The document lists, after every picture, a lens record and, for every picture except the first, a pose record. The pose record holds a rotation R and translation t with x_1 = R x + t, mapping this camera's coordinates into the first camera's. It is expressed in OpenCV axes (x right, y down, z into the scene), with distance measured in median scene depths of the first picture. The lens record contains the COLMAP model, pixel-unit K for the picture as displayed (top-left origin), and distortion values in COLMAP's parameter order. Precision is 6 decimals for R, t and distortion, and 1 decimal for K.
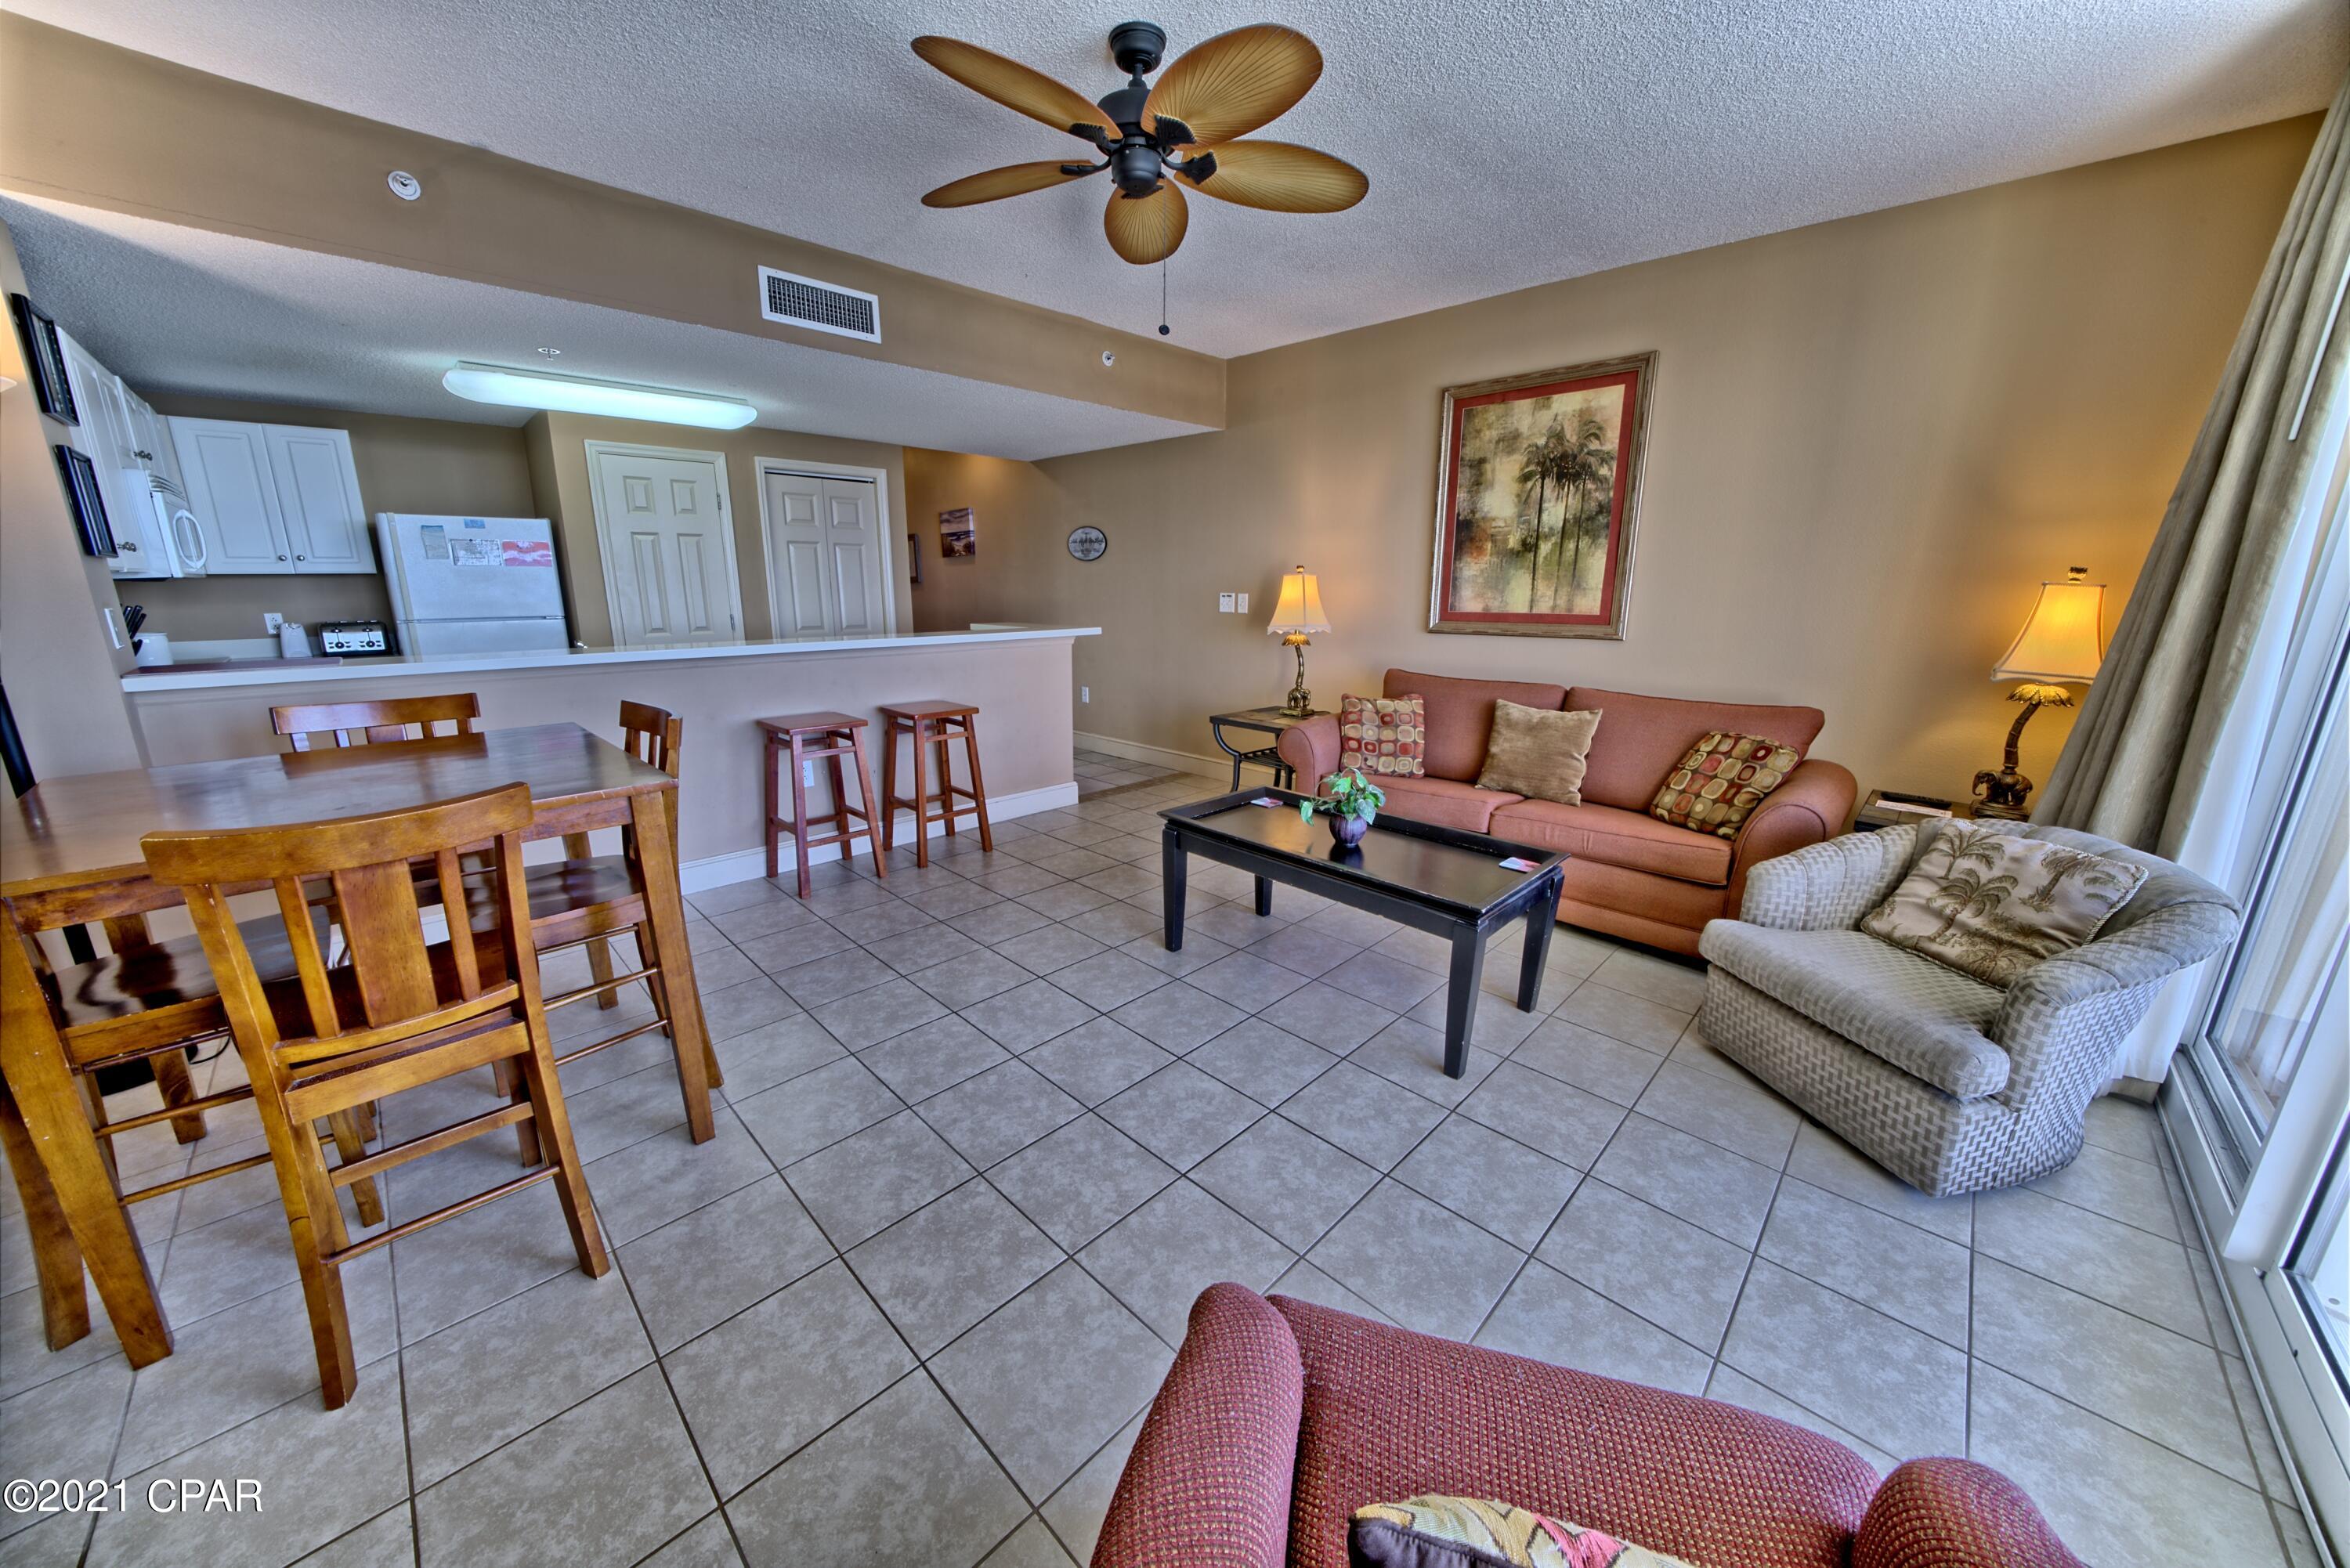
lens RADIAL K [[812.3, 0, 1169.5], [0, 812.3, 781.8], [0, 0, 1]] dist [-0.021276, 0.000231]
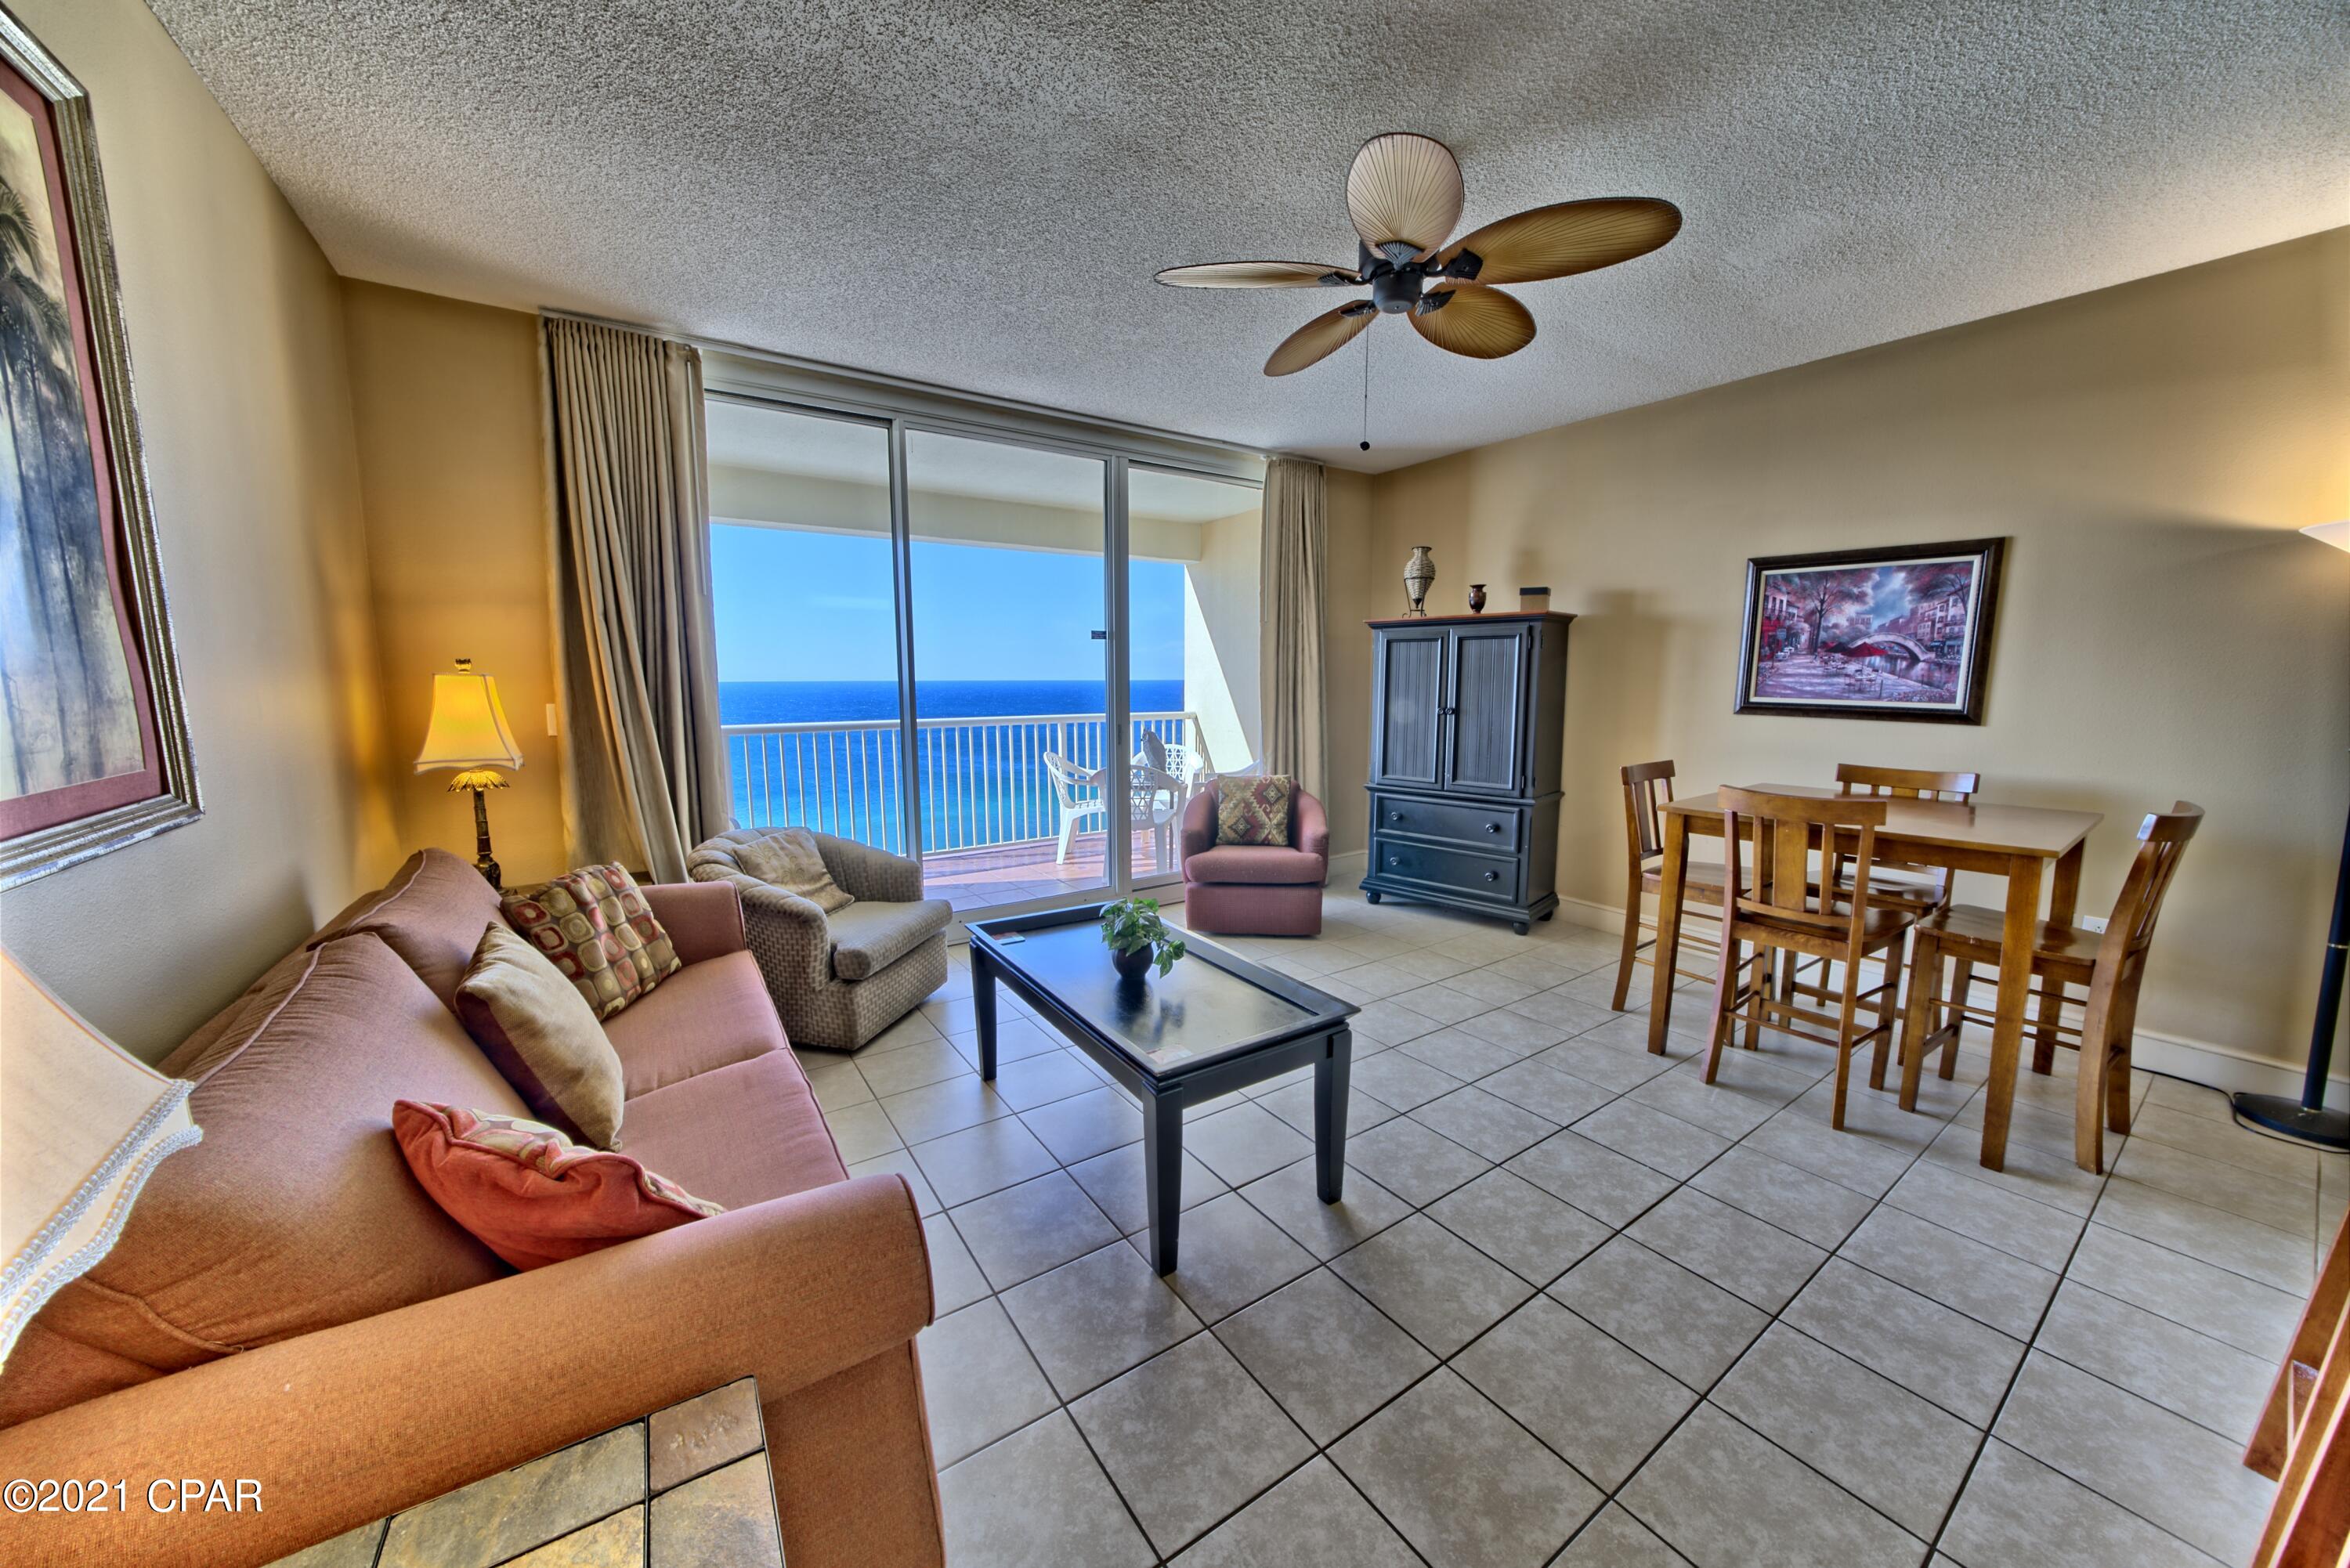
lens RADIAL K [[814.6, 0, 1159.6], [0, 814.6, 788.5], [0, 0, 1]] dist [-0.020269, 0.000060]
pose [[-0.979367, -0.035265, 0.198991, 0.015933], [0.041042, 0.929430, 0.366709, -0.299117], [-0.197880, 0.367309, -0.908805, 1.191088]]
